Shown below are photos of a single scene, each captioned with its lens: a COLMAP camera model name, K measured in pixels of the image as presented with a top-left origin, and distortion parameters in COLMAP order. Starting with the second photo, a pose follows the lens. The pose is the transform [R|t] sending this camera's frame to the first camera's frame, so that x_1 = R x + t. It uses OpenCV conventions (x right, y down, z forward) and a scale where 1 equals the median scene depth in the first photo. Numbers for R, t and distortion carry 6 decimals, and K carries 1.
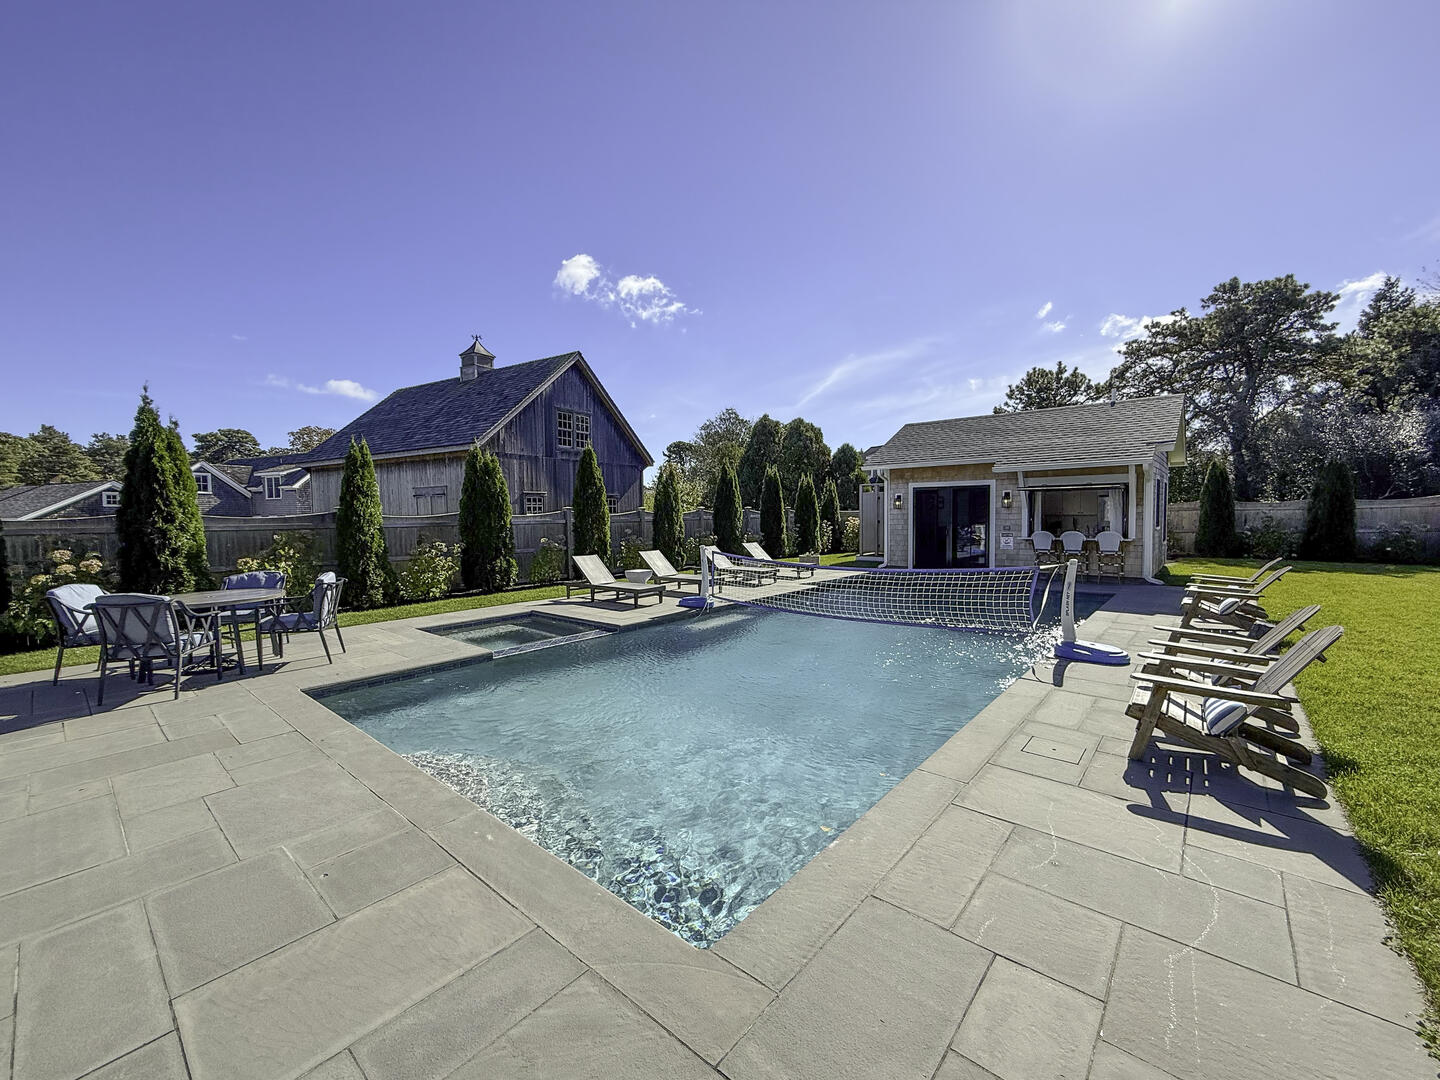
lens RADIAL K [[583.0, 0, 720.0], [0, 583.0, 540.0], [0, 0, 1]] dist [-0.000316, 0.000013]
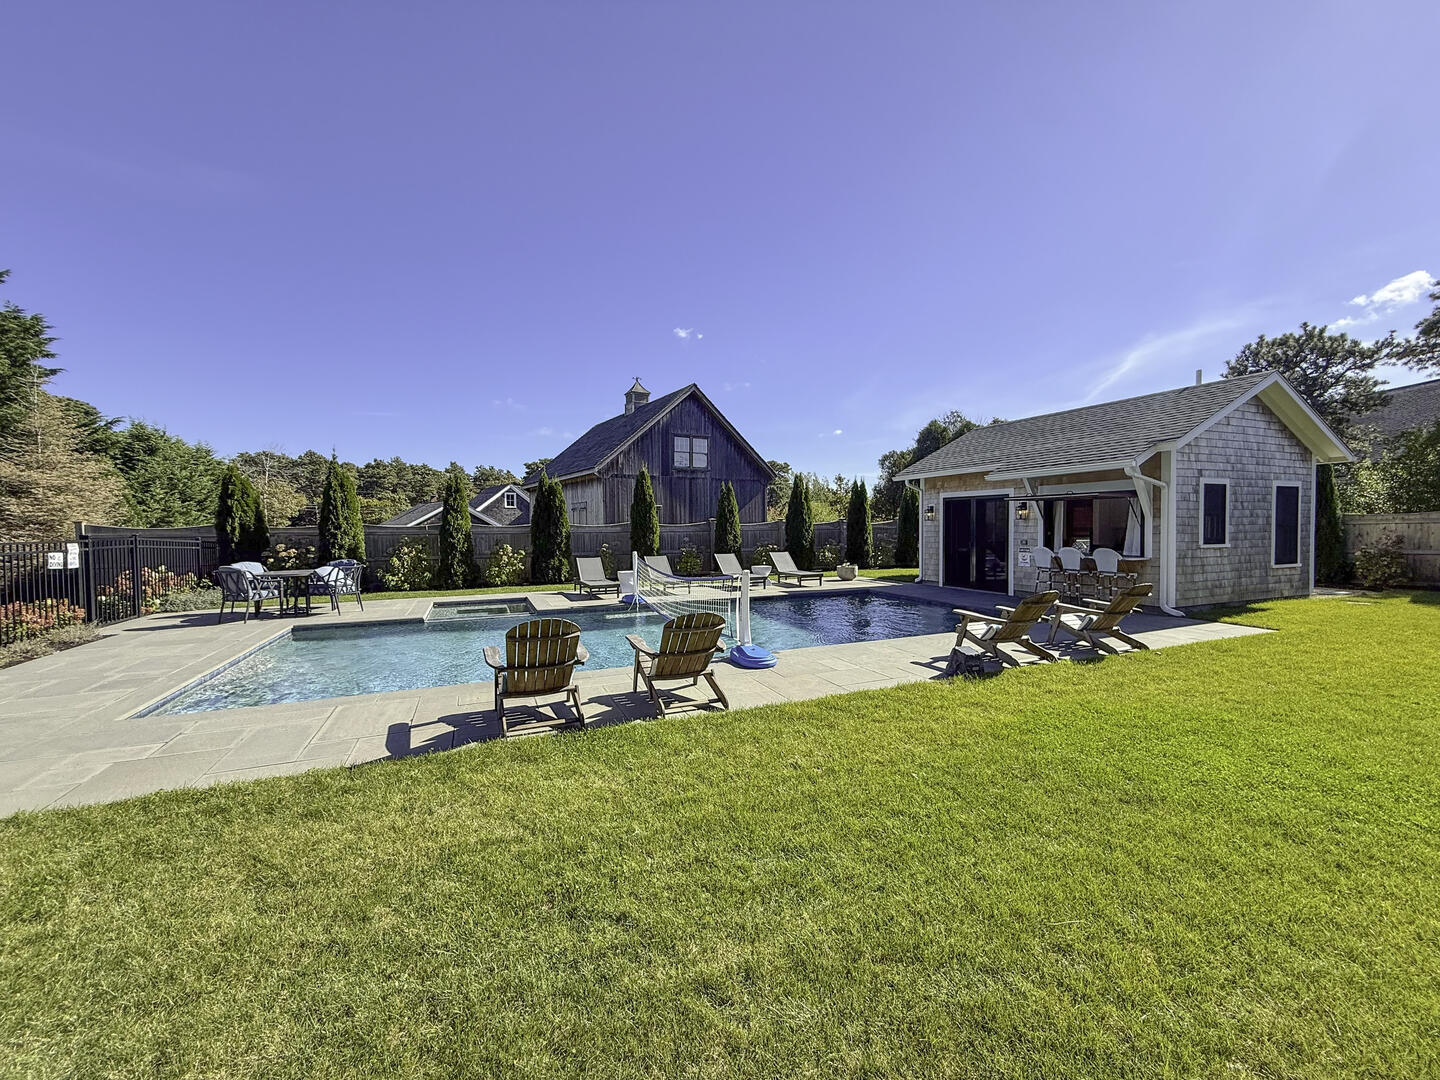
lens RADIAL K [[577.8, 0, 712.7], [0, 577.8, 540.0], [0, 0, 1]] dist [0.000494, -0.000002]
pose [[0.890322, 0.016282, -0.455040, 0.458531], [-0.022926, 0.999696, -0.009087, -0.005318], [0.454754, 0.018523, 0.890425, 0.005197]]
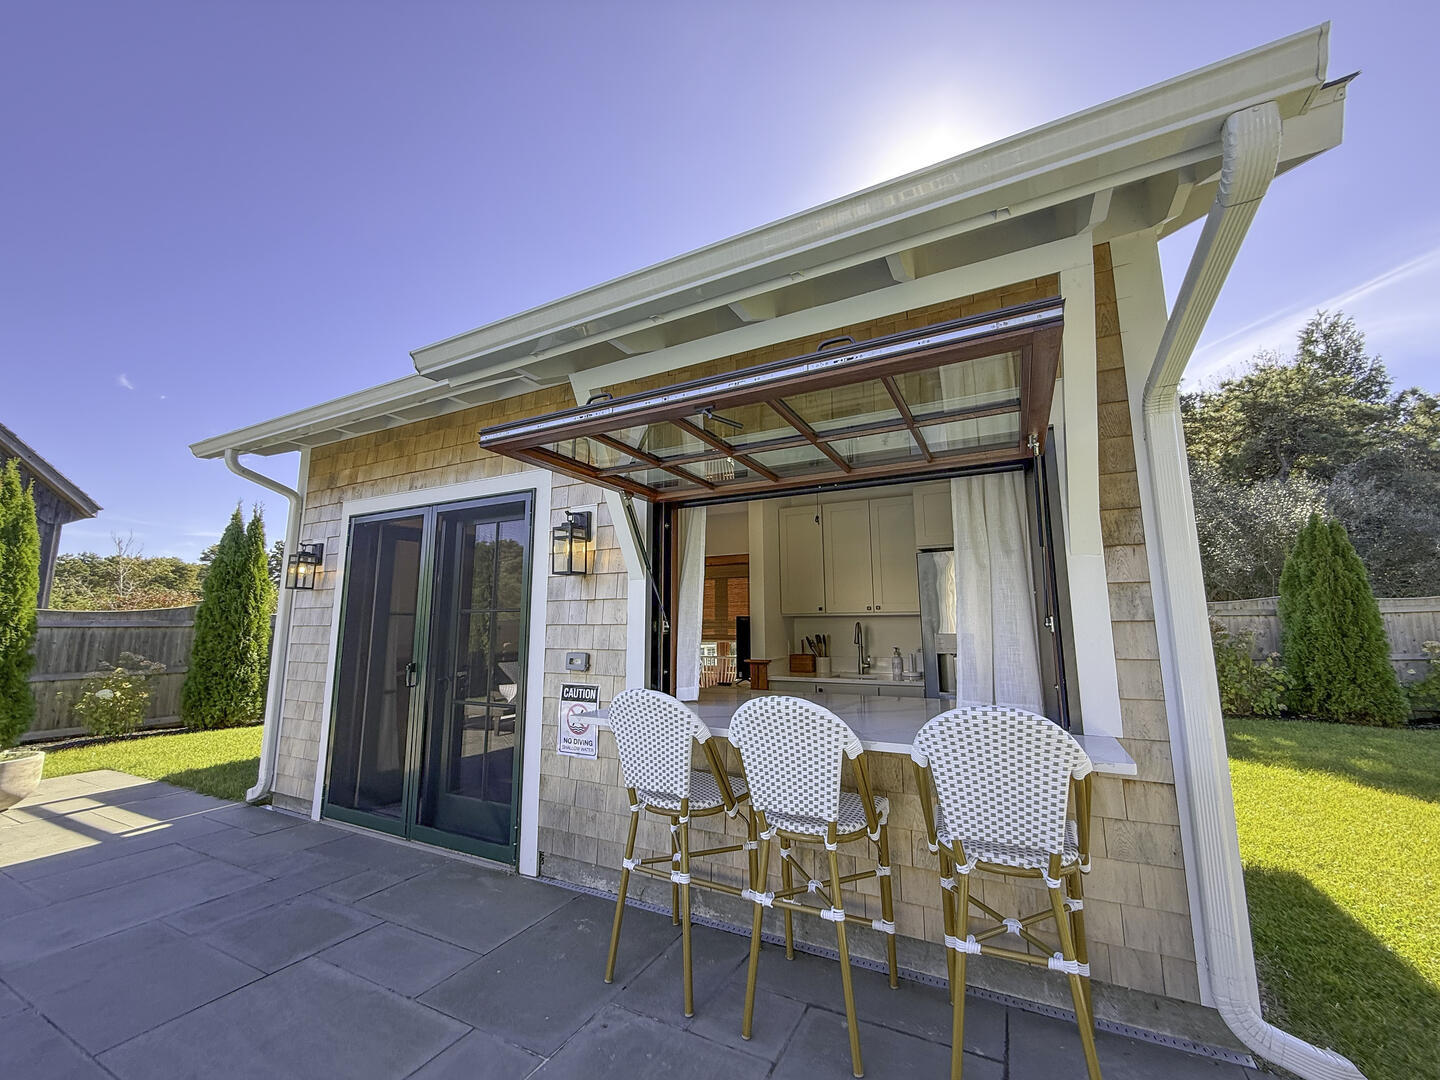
lens RADIAL K [[583.0, 0, 720.0], [0, 583.0, 540.0], [0, 0, 1]] dist [-0.000316, 0.000013]
pose [[0.973308, 0.040478, 0.225906, 0.480268], [0.004228, 0.980994, -0.193991, -0.022895], [-0.229465, 0.189768, 0.954638, 0.736268]]
